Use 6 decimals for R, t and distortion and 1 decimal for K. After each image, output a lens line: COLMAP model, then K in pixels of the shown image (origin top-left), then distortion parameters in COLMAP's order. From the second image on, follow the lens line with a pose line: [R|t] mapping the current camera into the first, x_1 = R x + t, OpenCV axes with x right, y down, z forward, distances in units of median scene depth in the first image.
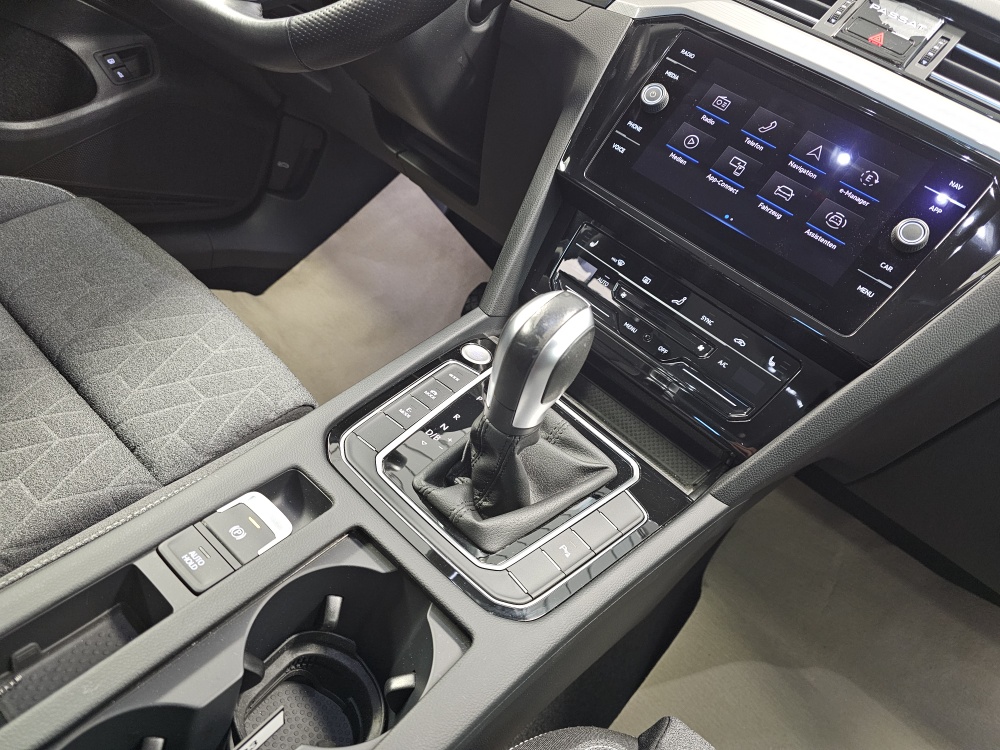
lens RADIAL K [[678.3, 0, 514.3], [0, 678.3, 376.1], [0, 0, 1]] dist [0.046378, -0.052390]
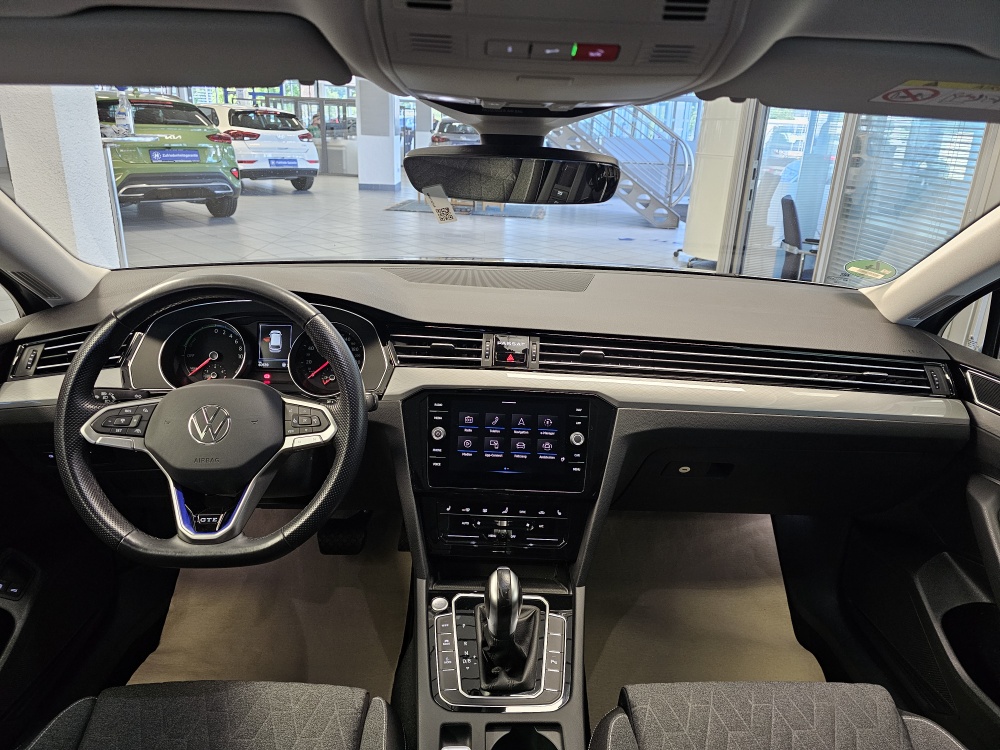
lens RADIAL K [[665.4, 0, 501.5], [0, 665.4, 358.0], [0, 0, 1]] dist [0.082916, -0.081301]
pose [[0.739775, -0.527134, 0.418165, -0.360414], [0.551464, 0.831081, 0.072056, -0.655507], [-0.385512, 0.177298, 0.905509, -0.873067]]
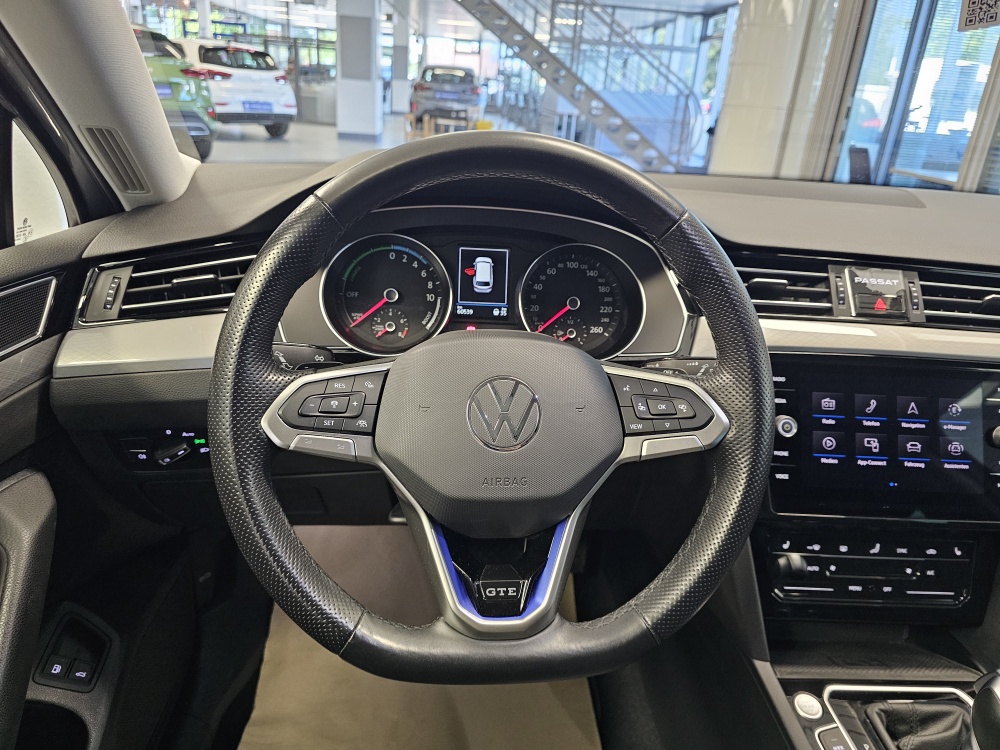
lens RADIAL K [[678.0, 0, 501.6], [0, 678.0, 359.7], [0, 0, 1]] dist [0.046286, -0.053282]
pose [[0.726179, -0.539546, 0.426092, -0.624165], [0.534984, 0.832725, 0.142691, -0.983100], [-0.431806, 0.124333, 0.893356, 0.144870]]
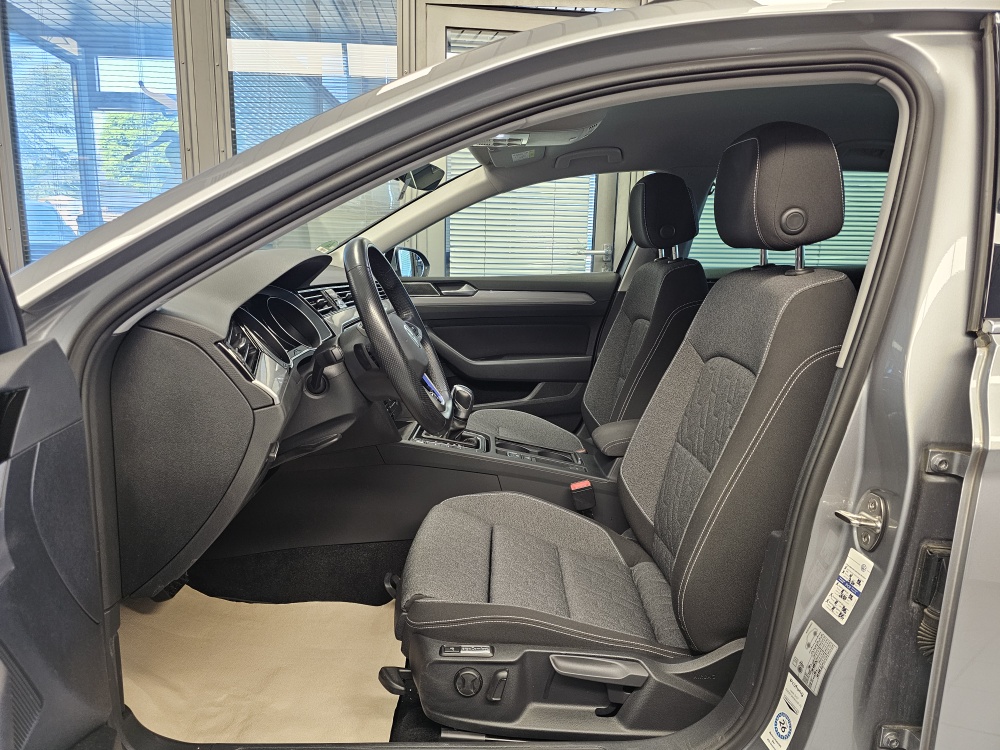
lens RADIAL K [[678.0, 0, 501.6], [0, 678.0, 359.7], [0, 0, 1]] dist [0.046286, -0.053282]
pose [[-0.540299, -0.513920, 0.666306, -2.094901], [0.207736, 0.685861, 0.697453, -2.340207], [-0.815428, 0.515249, -0.263810, 1.354812]]
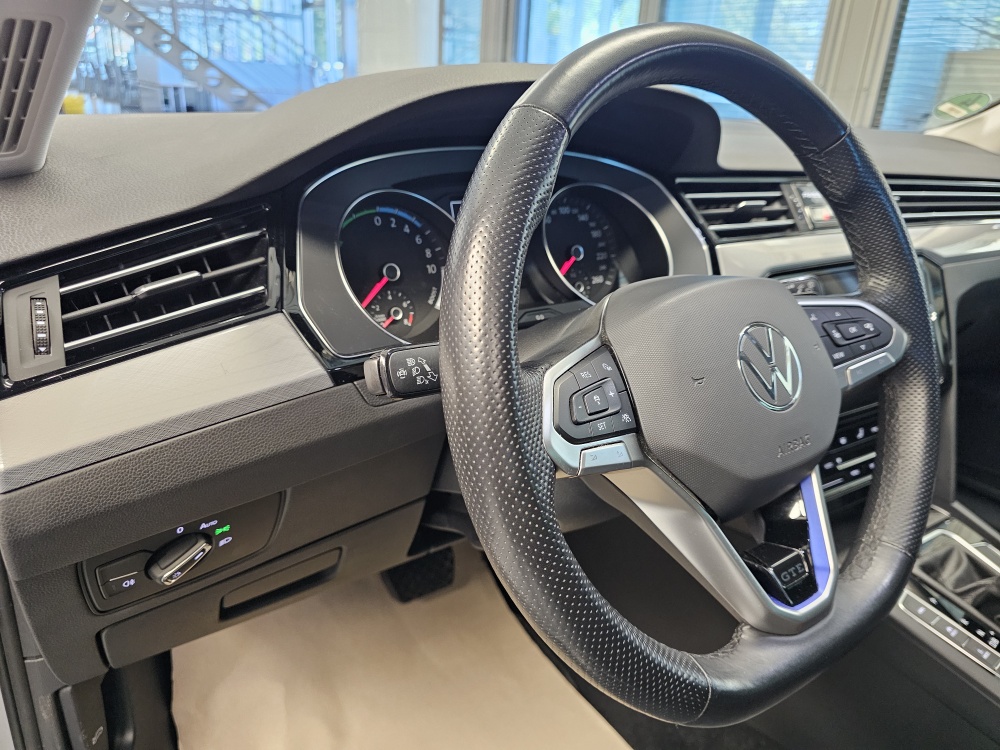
lens RADIAL K [[693.1, 0, 496.8], [0, 693.1, 357.6], [0, 0, 1]] dist [0.038431, -0.060012]
pose [[0.333993, -0.663055, 0.669931, -0.874354], [0.553714, 0.713198, 0.429825, -1.287111], [-0.762791, 0.227391, 0.605345, 0.709002]]
